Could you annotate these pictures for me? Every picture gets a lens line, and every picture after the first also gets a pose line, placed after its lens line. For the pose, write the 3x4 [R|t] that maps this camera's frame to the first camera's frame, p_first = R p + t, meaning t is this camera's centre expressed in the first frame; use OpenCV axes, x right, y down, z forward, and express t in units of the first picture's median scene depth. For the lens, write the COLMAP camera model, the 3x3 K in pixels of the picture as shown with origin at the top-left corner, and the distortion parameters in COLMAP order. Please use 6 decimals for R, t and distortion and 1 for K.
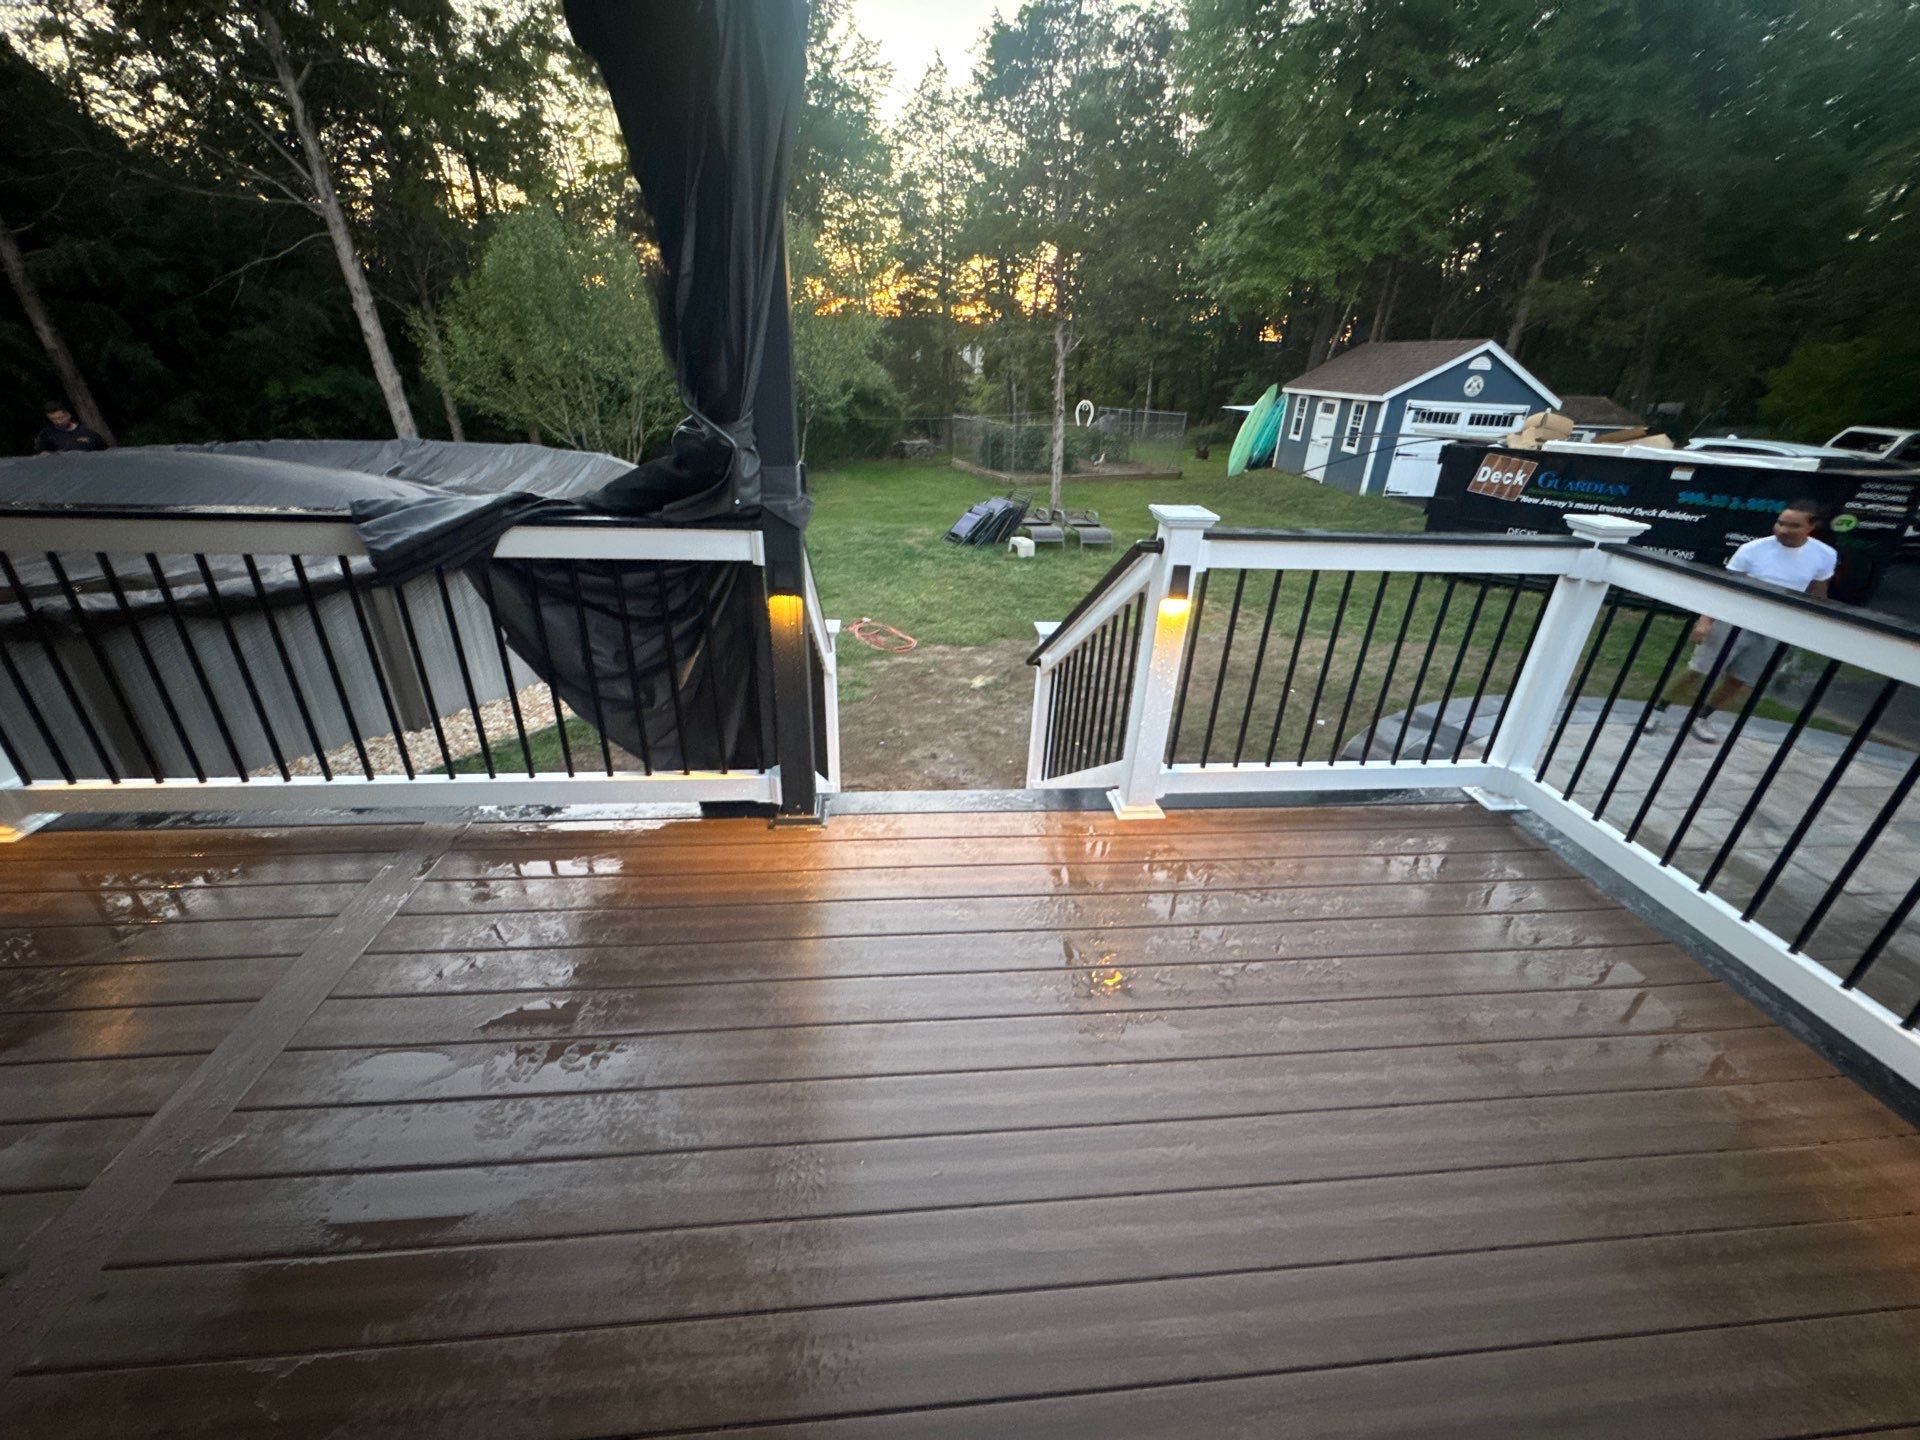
lens RADIAL K [[757.9, 0, 969.0], [0, 757.9, 722.4], [0, 0, 1]] dist [-0.004573, -0.000023]
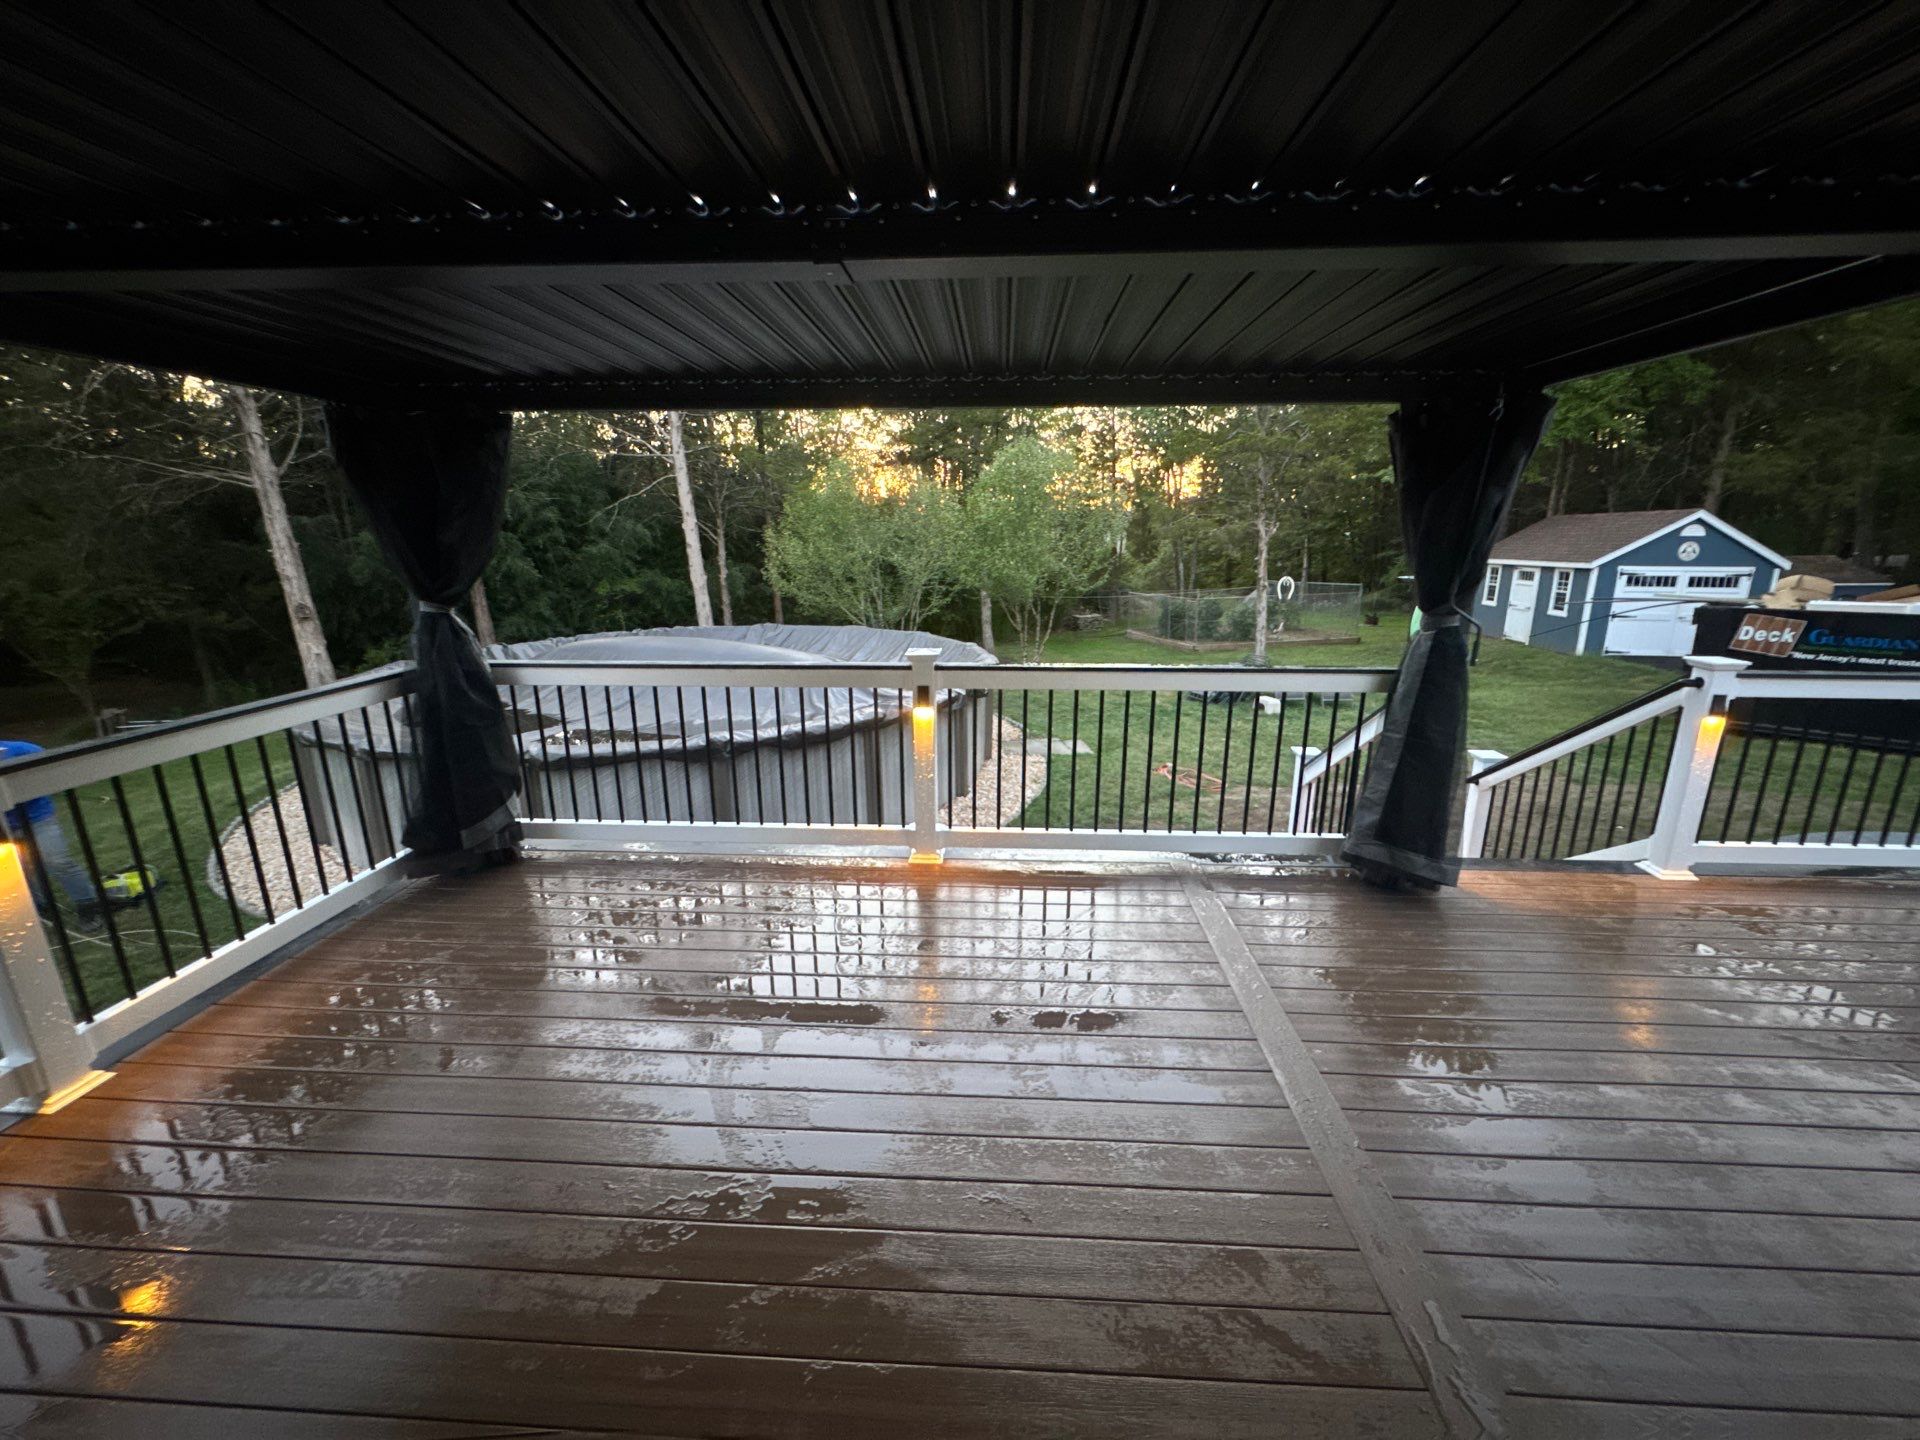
lens RADIAL K [[767.1, 0, 960.0], [0, 767.1, 720.0], [0, 0, 1]] dist [-0.003453, -0.000513]
pose [[0.987504, -0.003102, -0.157564, -0.143882], [-0.031298, 0.976030, -0.215373, 0.031751], [0.154455, 0.217613, 0.963737, -0.100286]]
